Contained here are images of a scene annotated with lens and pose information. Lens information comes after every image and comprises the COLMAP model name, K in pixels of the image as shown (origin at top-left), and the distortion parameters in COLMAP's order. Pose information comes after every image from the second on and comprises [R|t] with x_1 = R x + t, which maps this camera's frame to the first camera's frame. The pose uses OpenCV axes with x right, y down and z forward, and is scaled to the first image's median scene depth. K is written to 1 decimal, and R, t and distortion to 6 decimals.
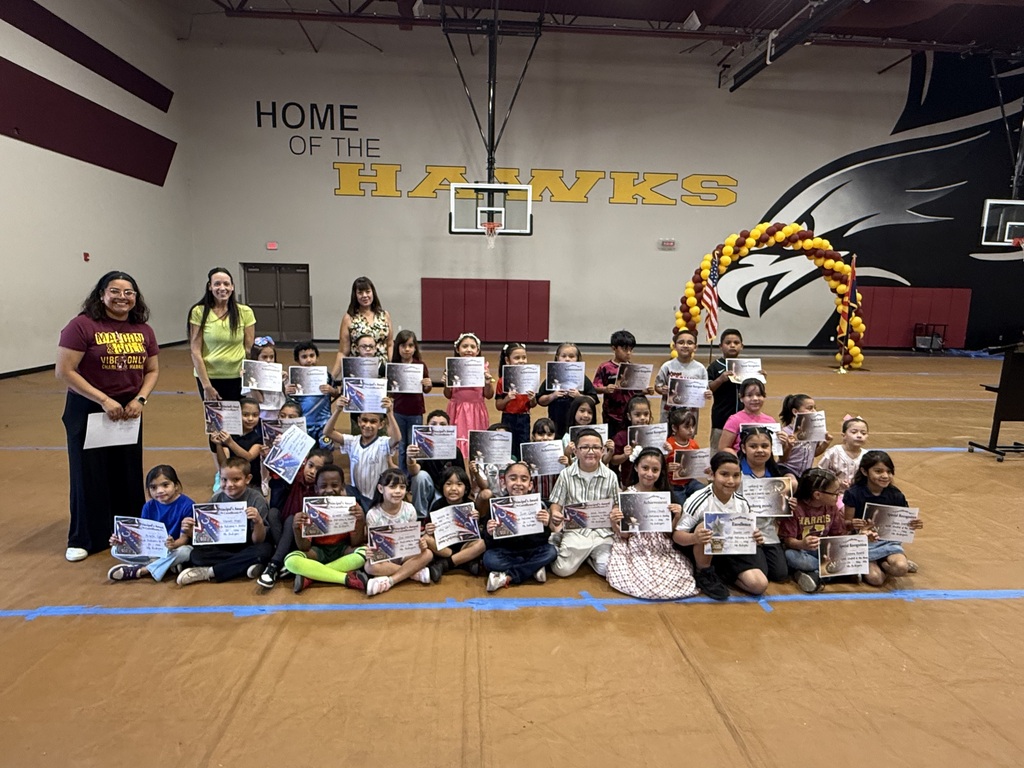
lens RADIAL K [[589.4, 0, 509.2], [0, 589.4, 379.8], [0, 0, 1]] dist [-0.001255, 0.000756]
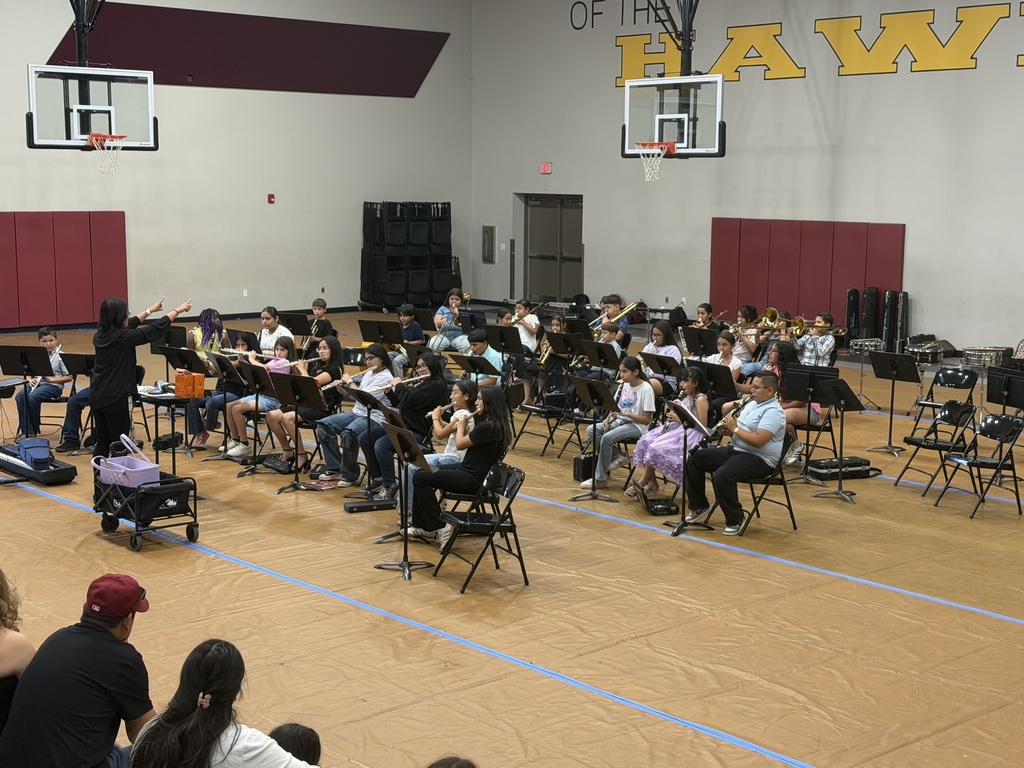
lens RADIAL K [[1545.5, 0, 507.3], [0, 1545.5, 402.5], [0, 0, 1]] dist [0.116024, 0.000000]
pose [[0.612764, 0.106630, -0.783039, 0.984609], [-0.118039, 0.992089, 0.042726, -0.032152], [0.781400, 0.066248, 0.620504, -0.114688]]
